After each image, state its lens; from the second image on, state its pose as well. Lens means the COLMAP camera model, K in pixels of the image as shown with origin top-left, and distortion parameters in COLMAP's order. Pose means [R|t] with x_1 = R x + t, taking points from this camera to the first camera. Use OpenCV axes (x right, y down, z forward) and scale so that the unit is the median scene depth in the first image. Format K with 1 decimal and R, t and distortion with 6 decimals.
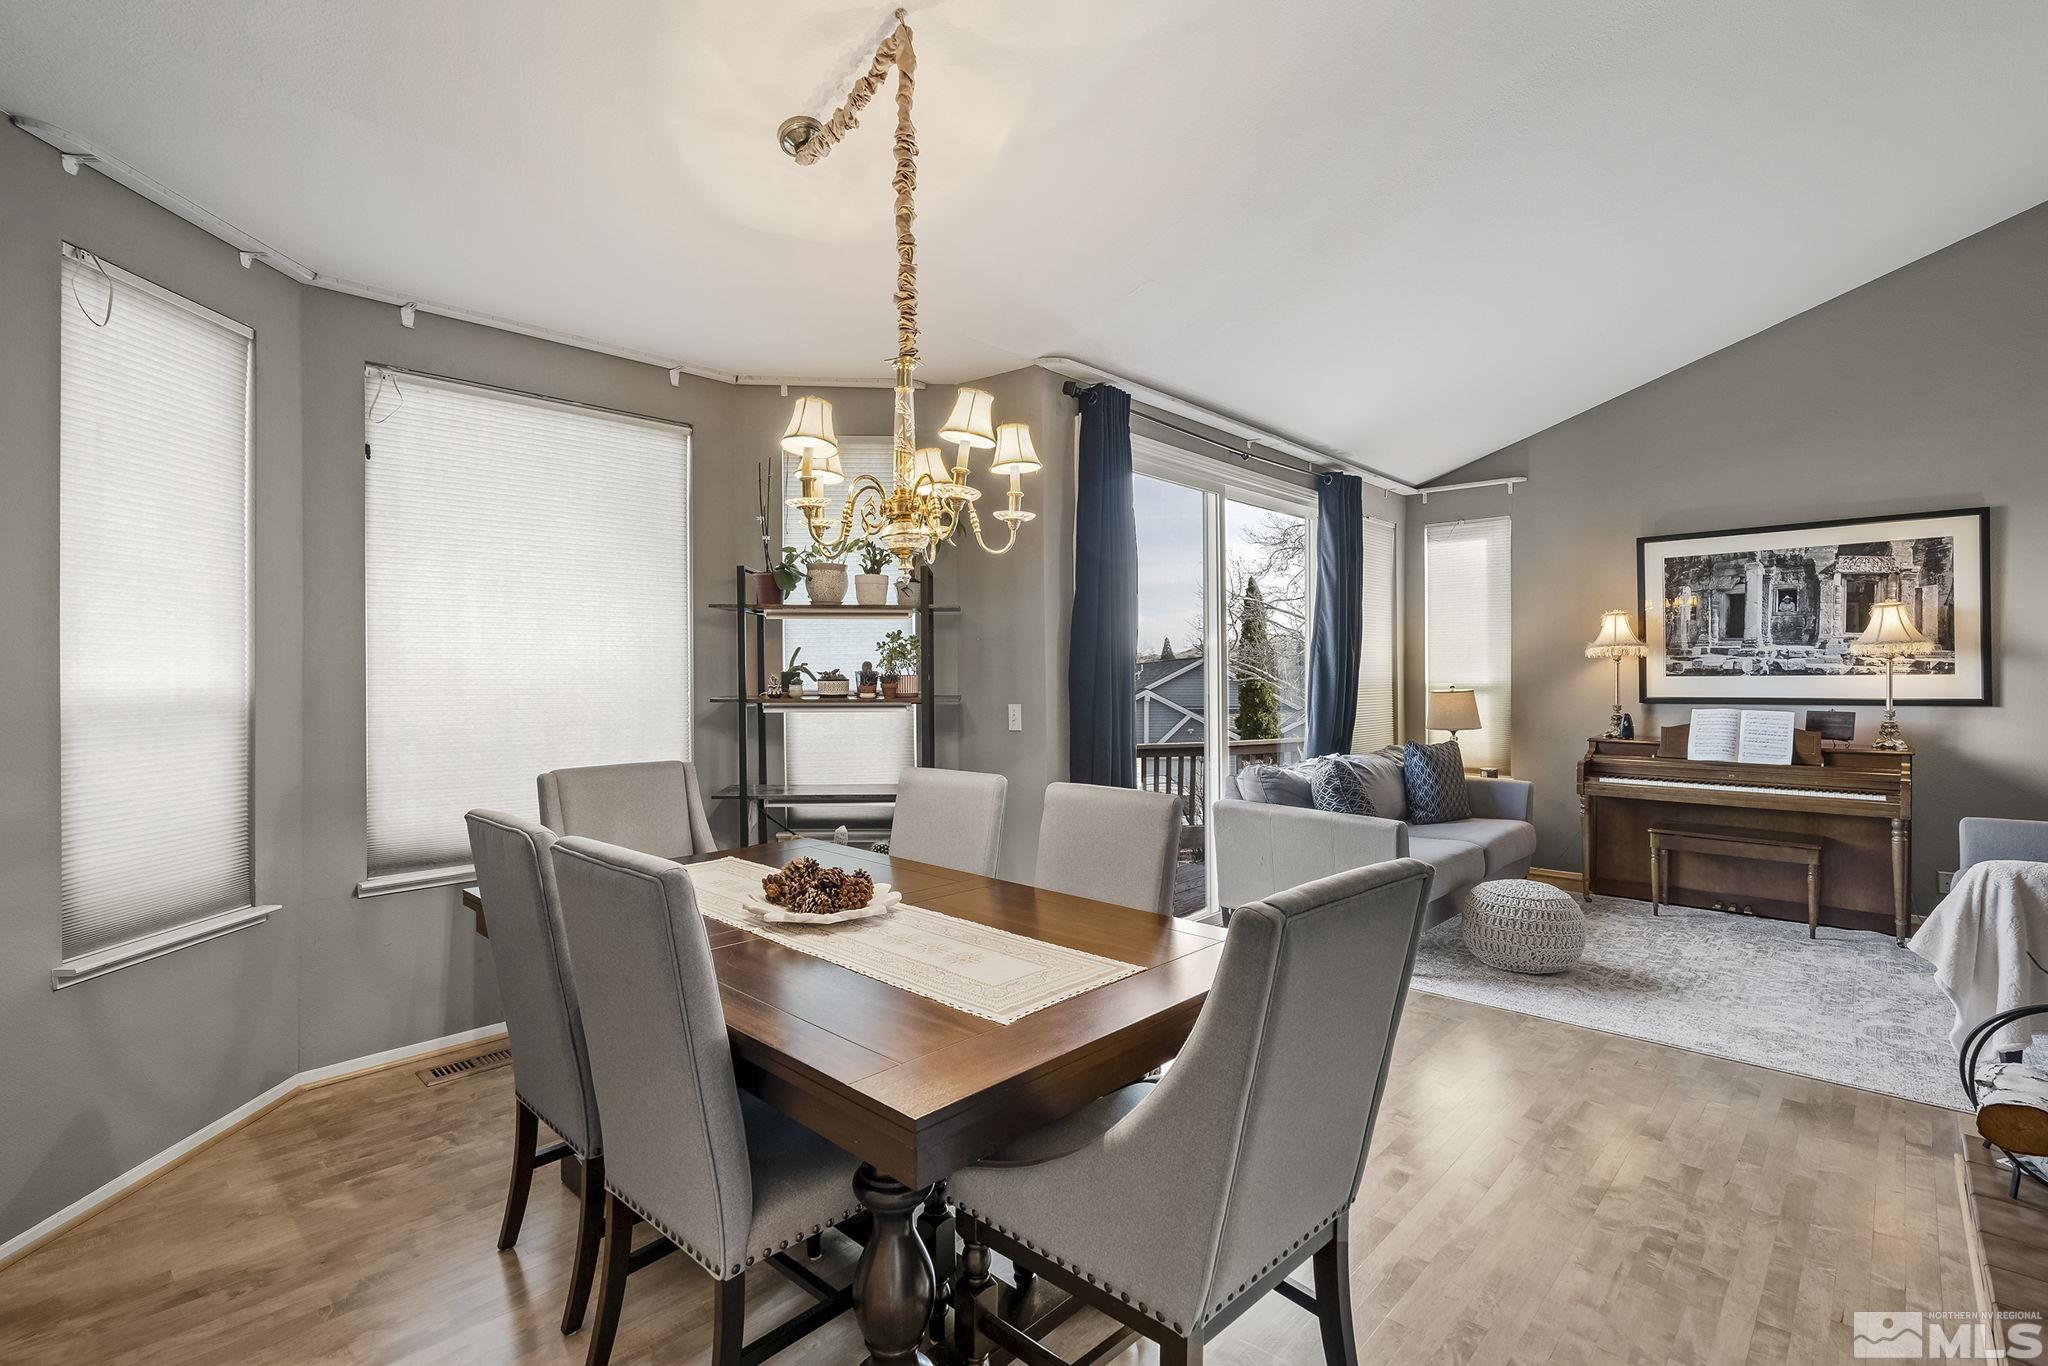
lens RADIAL K [[948.7, 0, 1028.1], [0, 948.7, 668.8], [0, 0, 1]] dist [-0.004235, 0.002273]
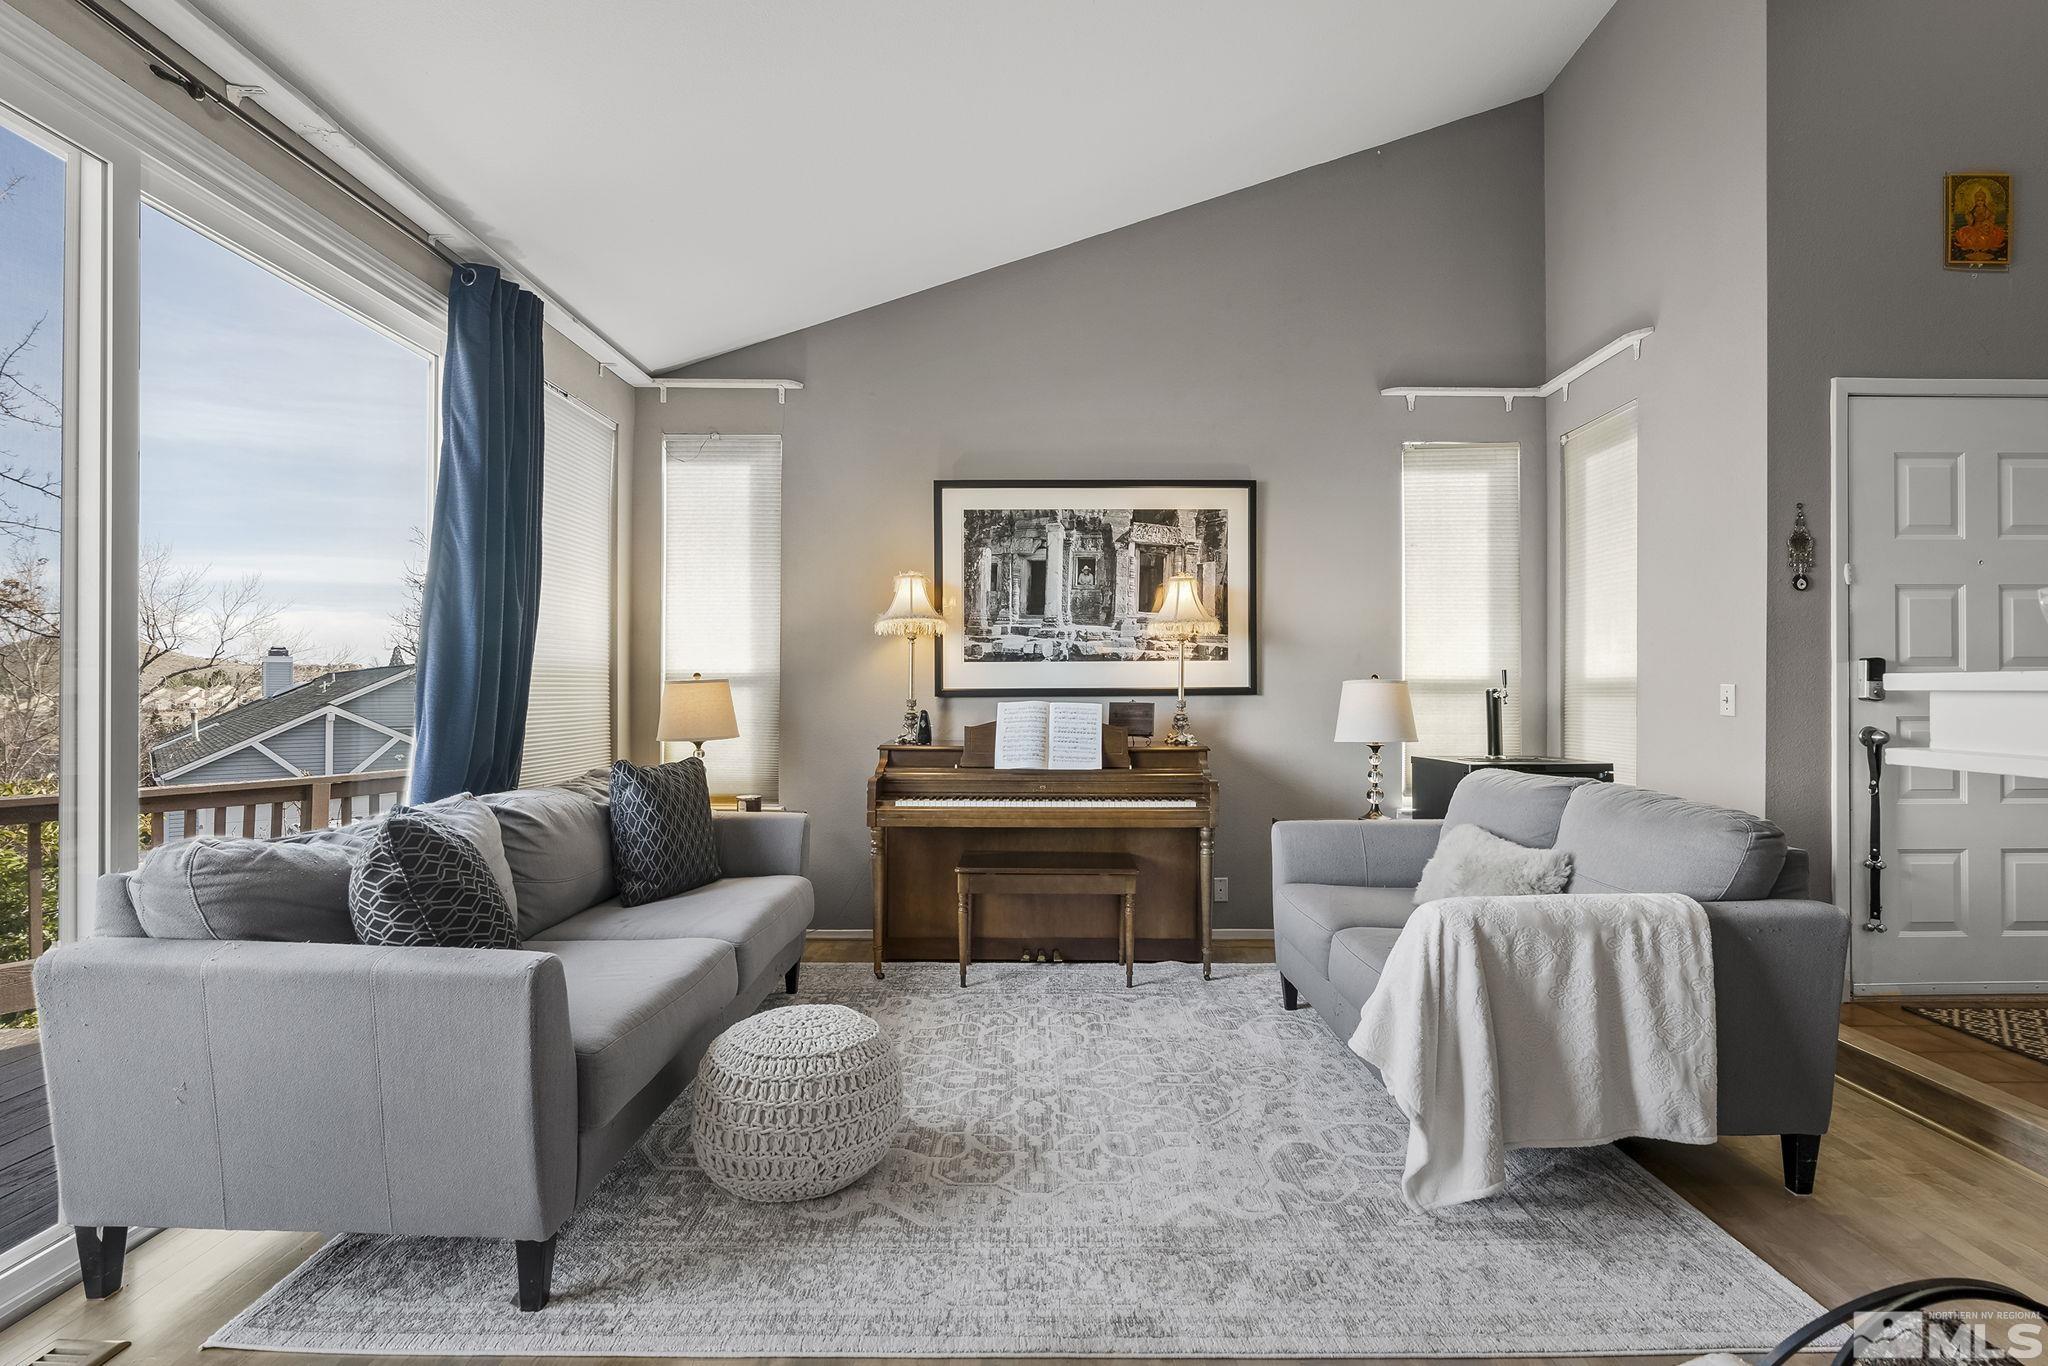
lens RADIAL K [[948.7, 0, 1032.8], [0, 948.7, 682.8], [0, 0, 1]] dist [-0.004235, 0.002273]
pose [[0.740868, 0.007553, 0.671608, 0.209502], [-0.005847, 0.999971, -0.004796, 0.030868], [-0.671625, -0.000374, 0.740891, 0.419430]]
